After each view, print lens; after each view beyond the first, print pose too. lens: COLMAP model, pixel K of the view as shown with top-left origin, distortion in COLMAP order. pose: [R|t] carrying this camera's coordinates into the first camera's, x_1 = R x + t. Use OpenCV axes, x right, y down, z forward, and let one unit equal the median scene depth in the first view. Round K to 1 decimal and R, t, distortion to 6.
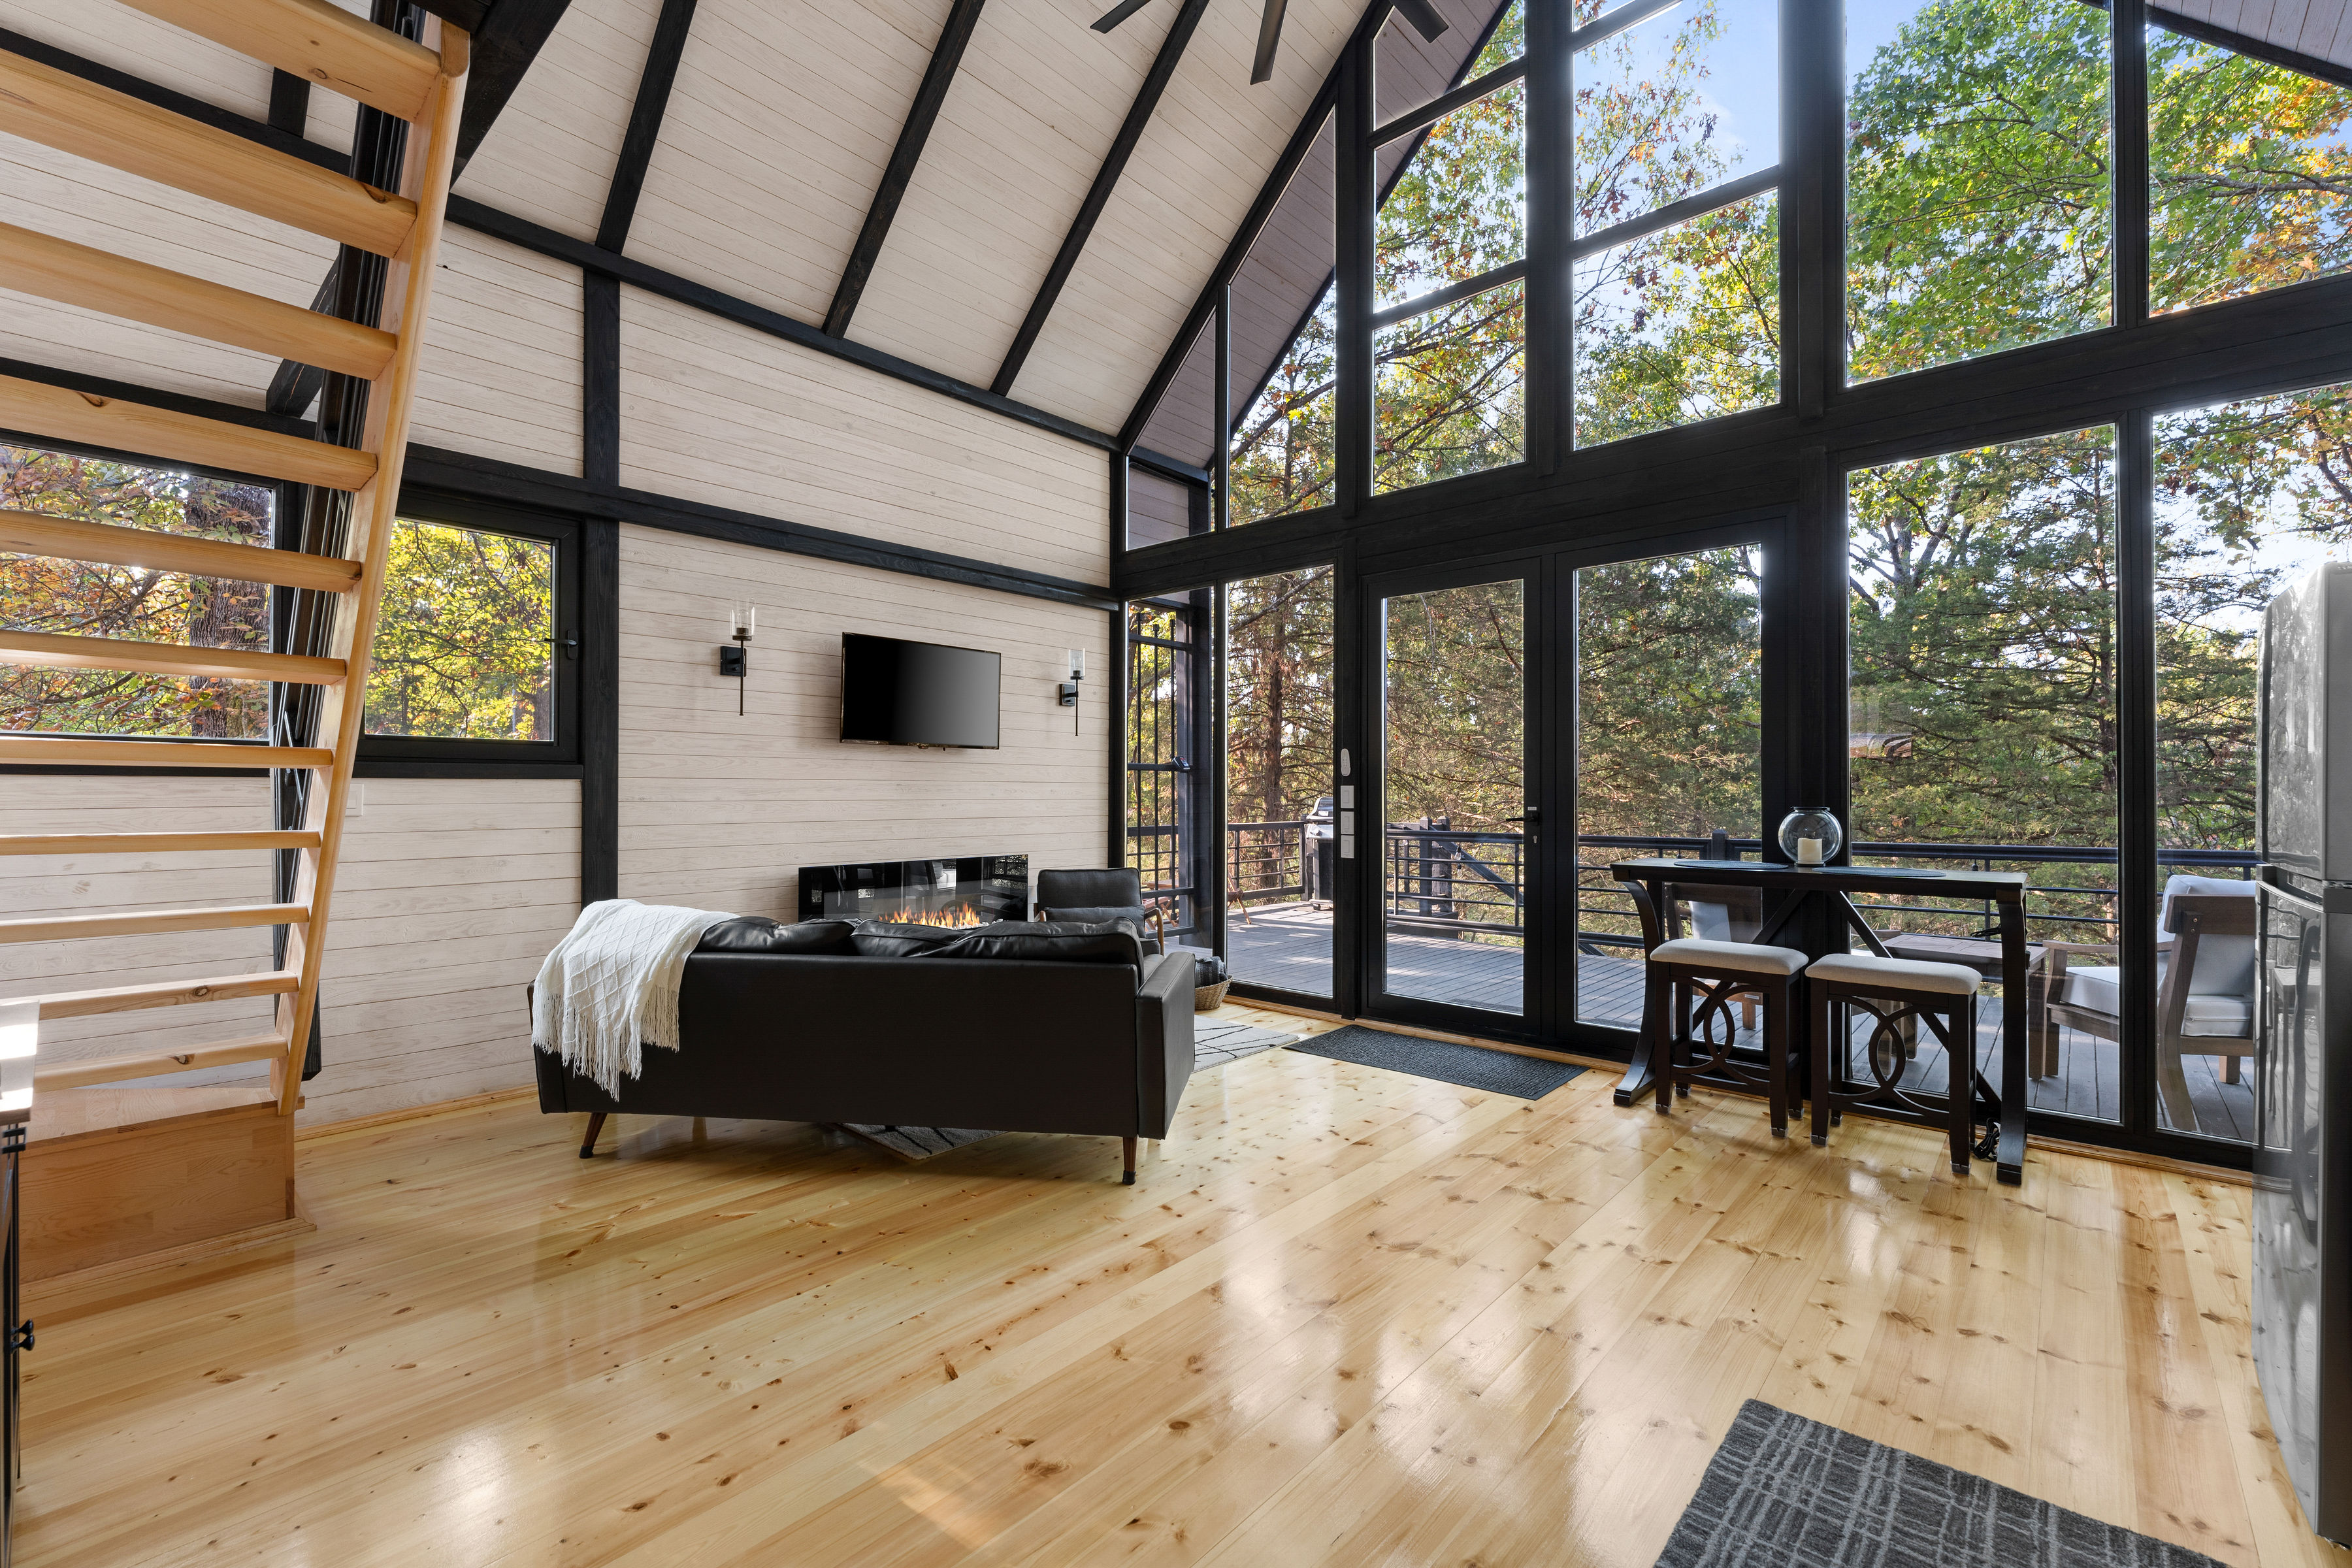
lens RADIAL K [[1008.2, 0, 1171.7], [0, 1008.2, 787.9], [0, 0, 1]] dist [-0.000238, 0.000104]
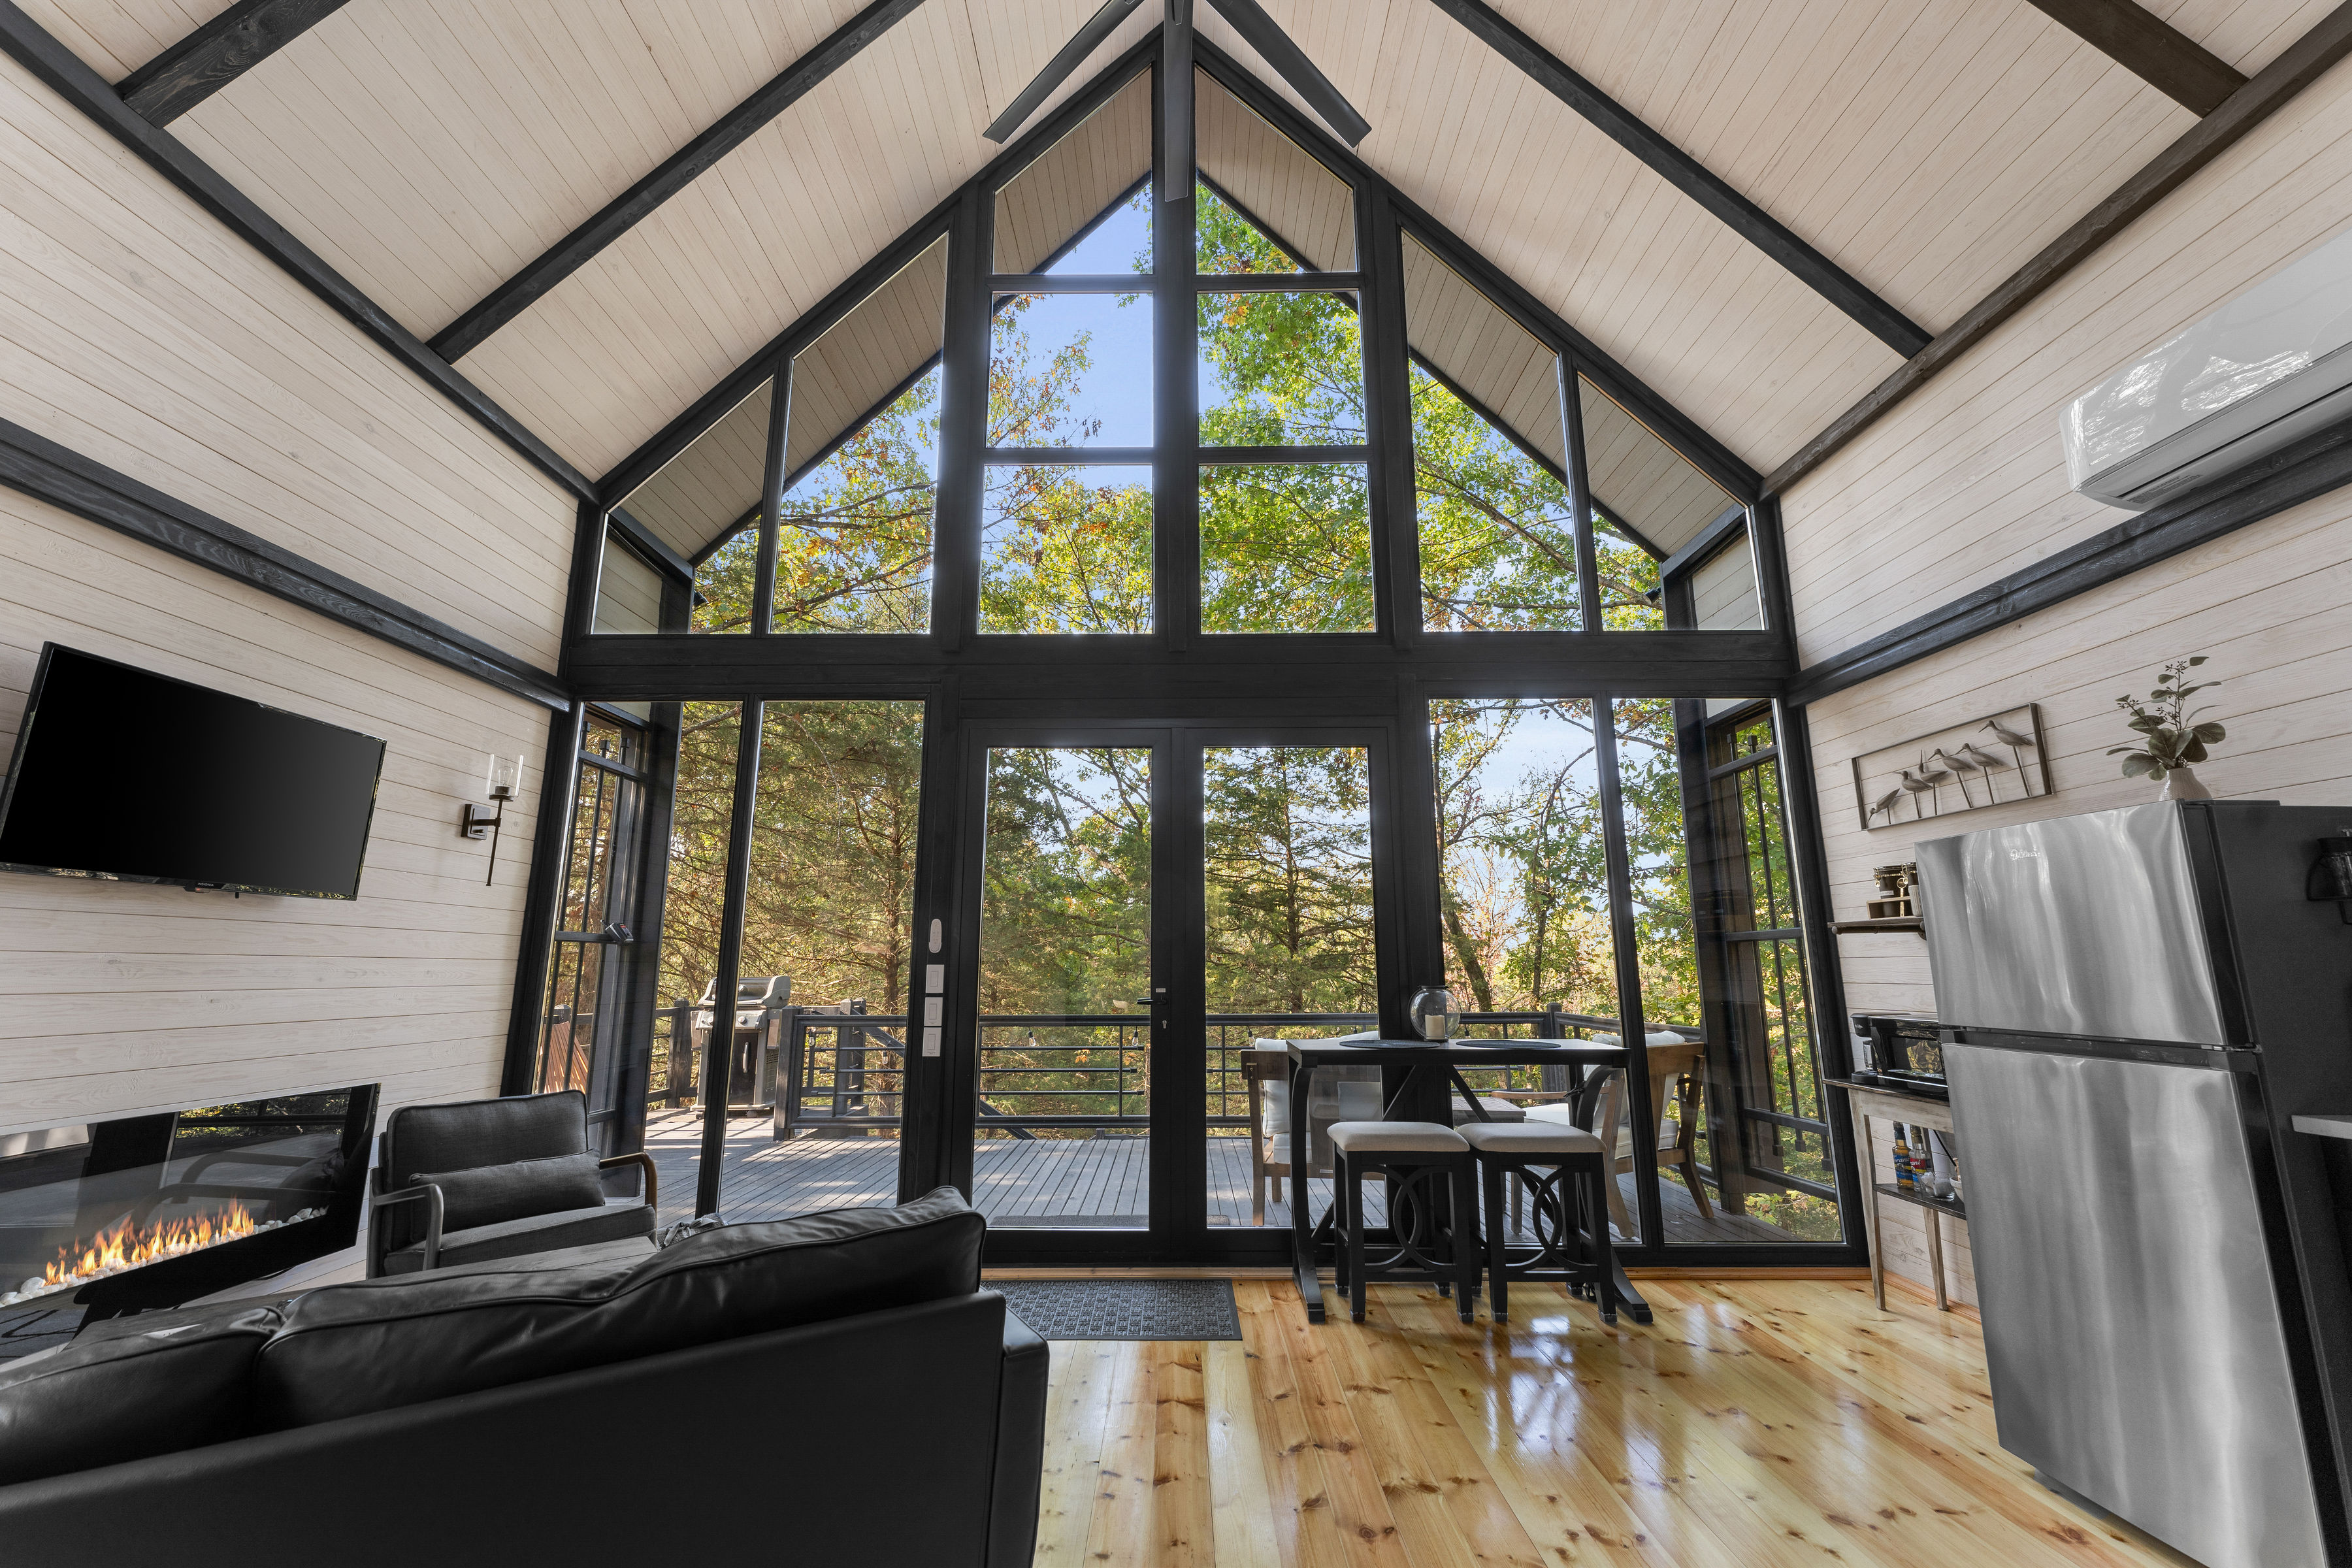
lens RADIAL K [[940.3, 0, 1173.3], [0, 940.3, 791.0], [0, 0, 1]] dist [0.001921, 0.000376]
pose [[0.744137, 0.123812, 0.656453, -0.194907], [-0.001981, 0.983079, -0.183171, -0.001486], [-0.668024, 0.135004, 0.731791, 0.287326]]
